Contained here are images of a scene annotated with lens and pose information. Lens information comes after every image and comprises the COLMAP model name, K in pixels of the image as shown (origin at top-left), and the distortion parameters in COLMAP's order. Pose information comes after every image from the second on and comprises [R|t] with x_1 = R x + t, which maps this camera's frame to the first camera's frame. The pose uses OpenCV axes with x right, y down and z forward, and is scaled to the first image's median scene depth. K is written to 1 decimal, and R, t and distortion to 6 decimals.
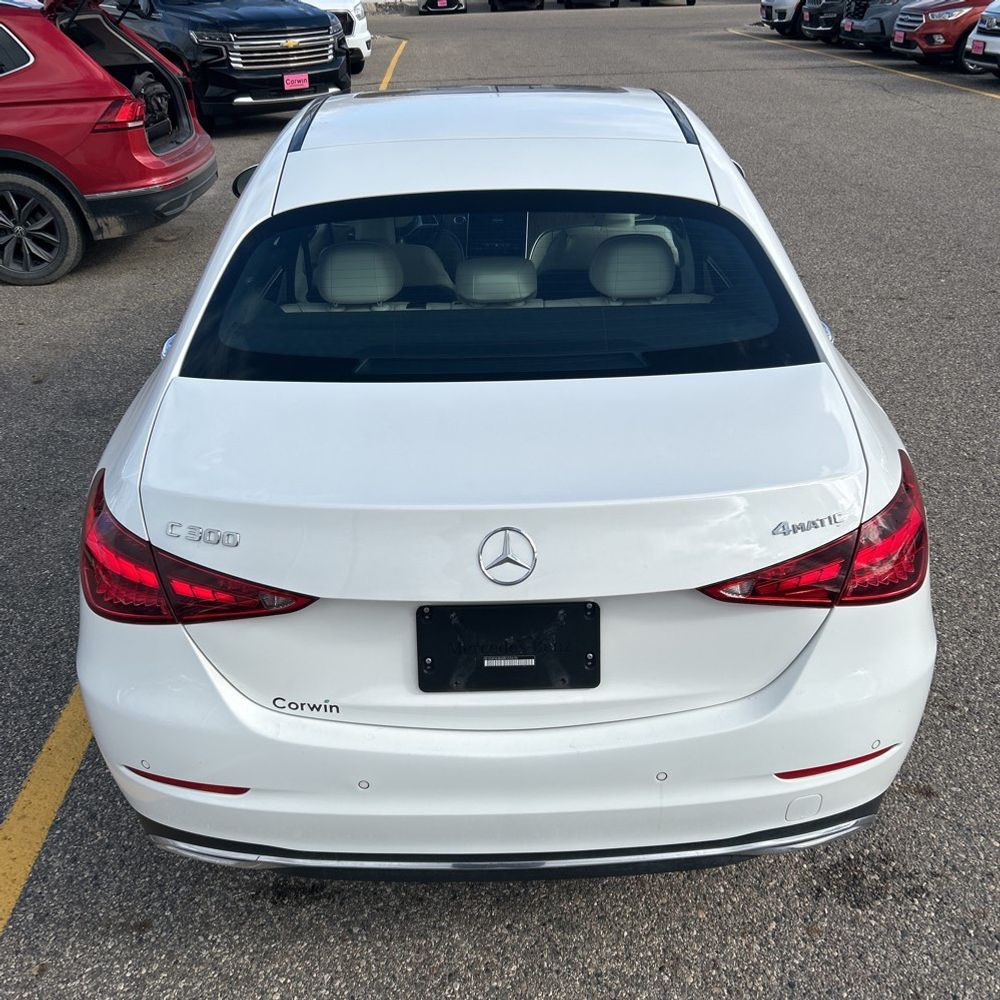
lens RADIAL K [[1002.3, 0, 500.3], [0, 1002.3, 490.7], [0, 0, 1]] dist [0.024416, -0.012855]
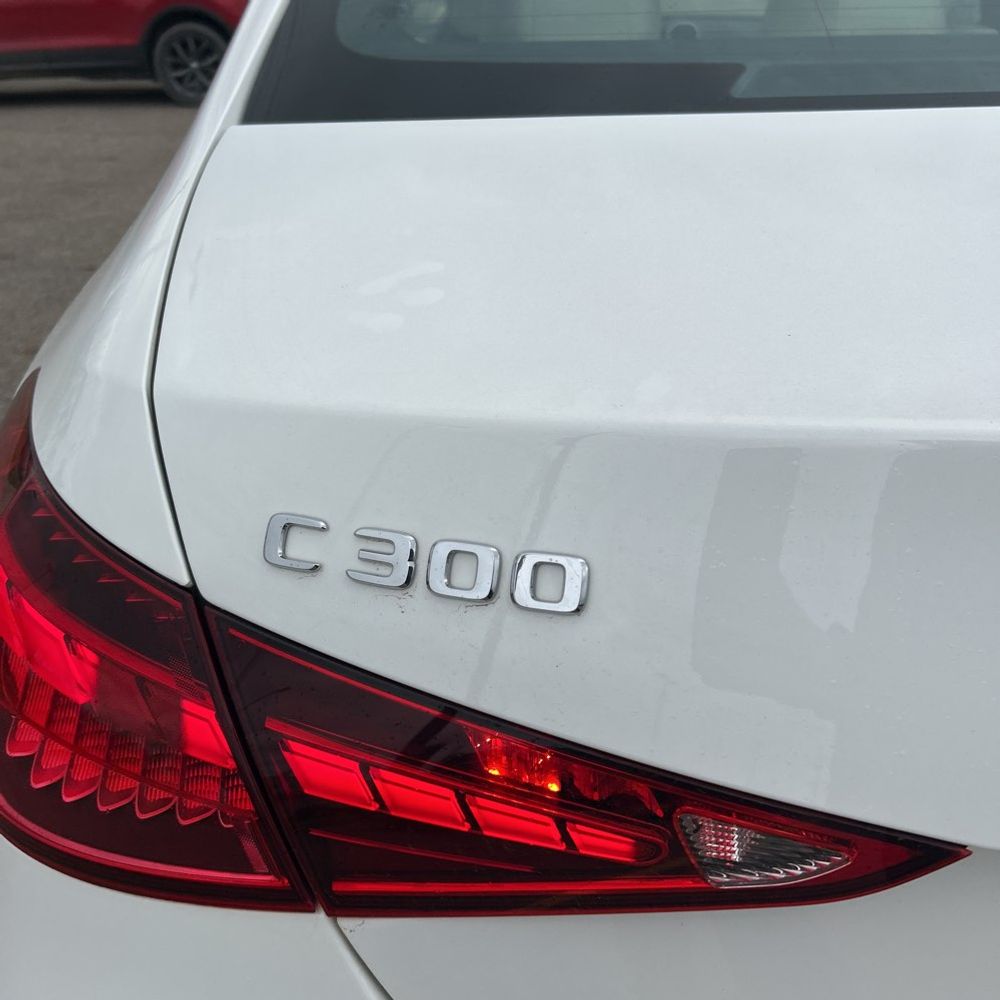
lens RADIAL K [[1069.1, 0, 505.0], [0, 1069.1, 499.0], [0, 0, 1]] dist [0.070389, 0.003553]
pose [[0.999524, 0.006246, 0.030217, -0.279555], [-0.007039, 0.999632, 0.026208, 0.019611], [-0.030042, -0.026409, 0.999200, 0.723237]]
